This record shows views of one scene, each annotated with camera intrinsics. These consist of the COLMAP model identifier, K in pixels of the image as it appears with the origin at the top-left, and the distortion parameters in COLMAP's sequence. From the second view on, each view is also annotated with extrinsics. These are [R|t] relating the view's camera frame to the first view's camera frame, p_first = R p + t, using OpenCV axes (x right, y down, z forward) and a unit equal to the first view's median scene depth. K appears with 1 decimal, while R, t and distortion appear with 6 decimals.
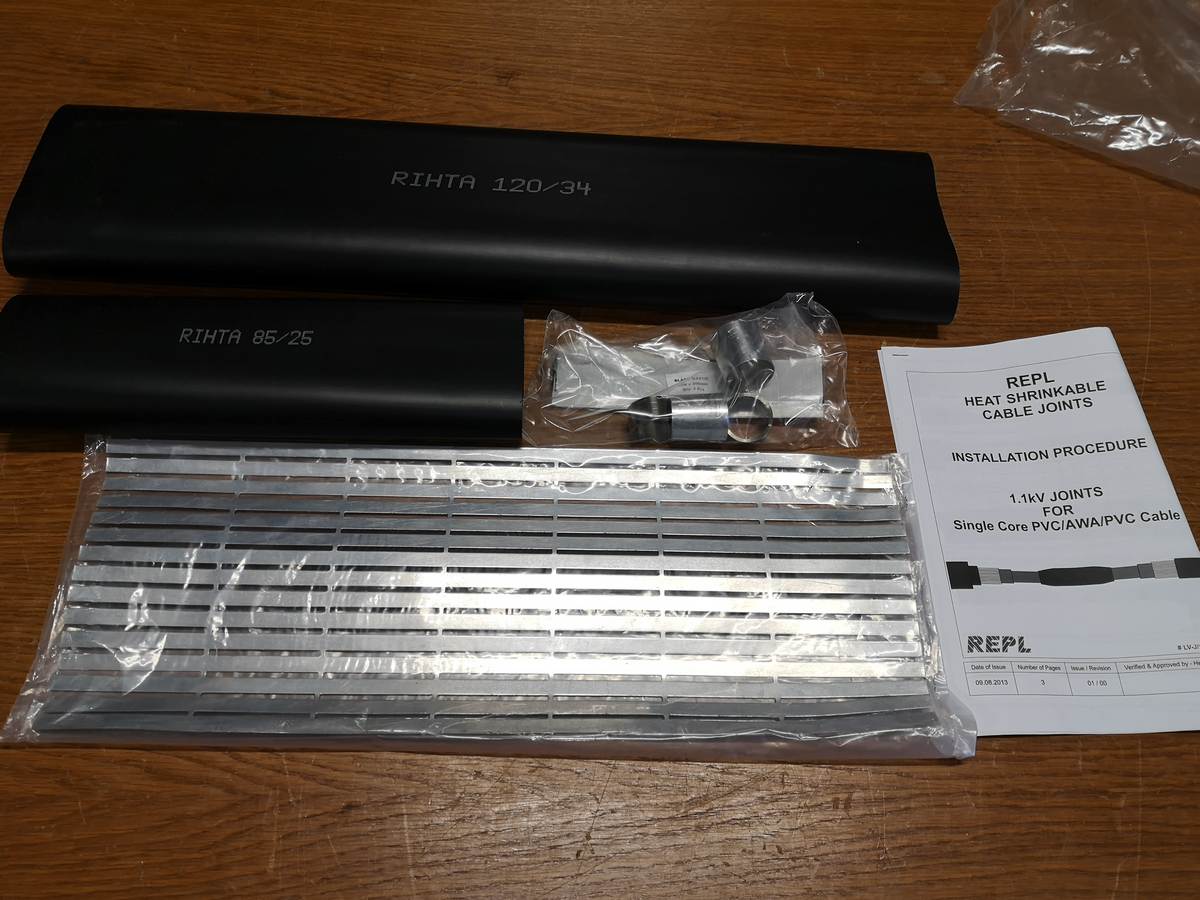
lens RADIAL K [[959.3, 0, 604.2], [0, 959.3, 451.2], [0, 0, 1]] dist [0.025065, -0.040089]
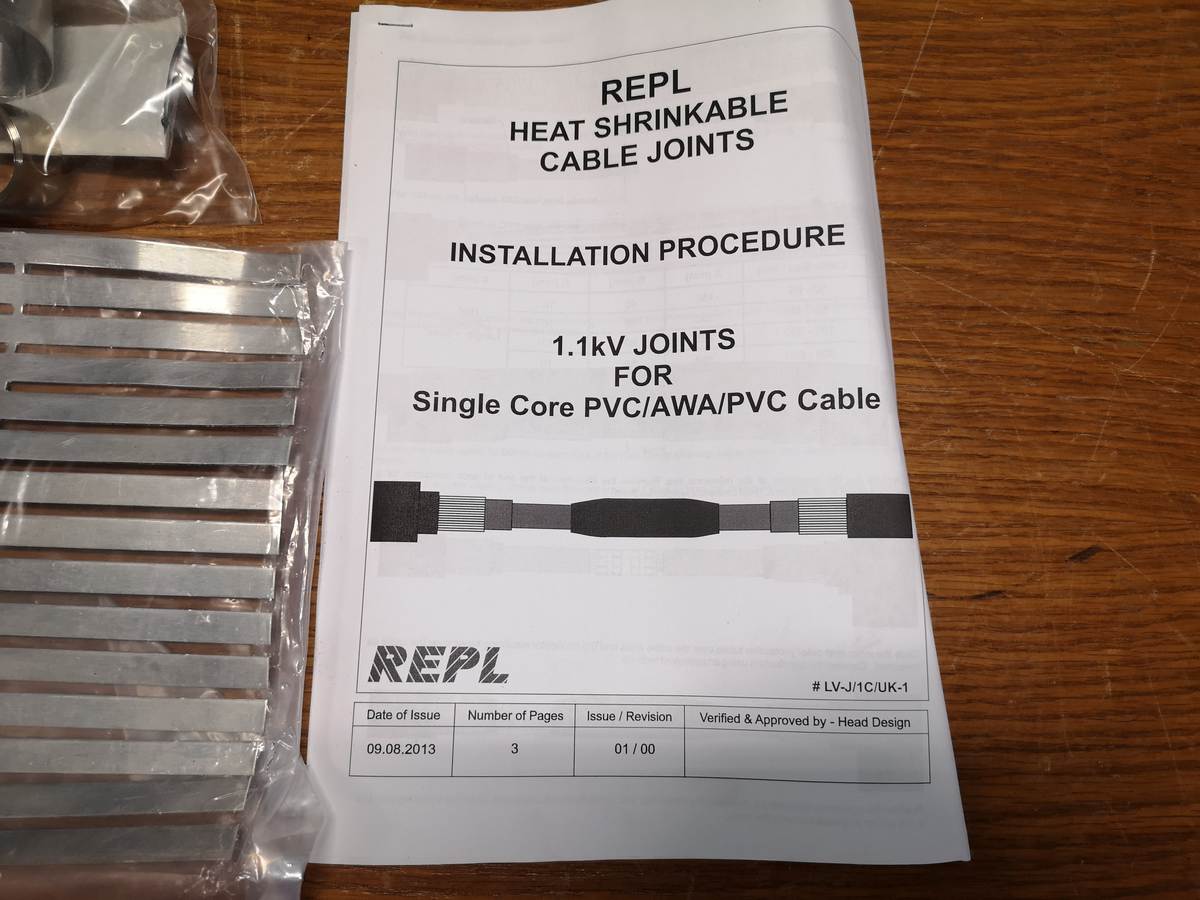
lens RADIAL K [[959.3, 0, 598.3], [0, 959.3, 445.7], [0, 0, 1]] dist [0.025065, -0.040089]
pose [[0.999386, 0.031177, -0.016009, 0.455194], [-0.025886, 0.964583, 0.262506, -0.029156], [0.023626, -0.261931, 0.964797, 0.526780]]
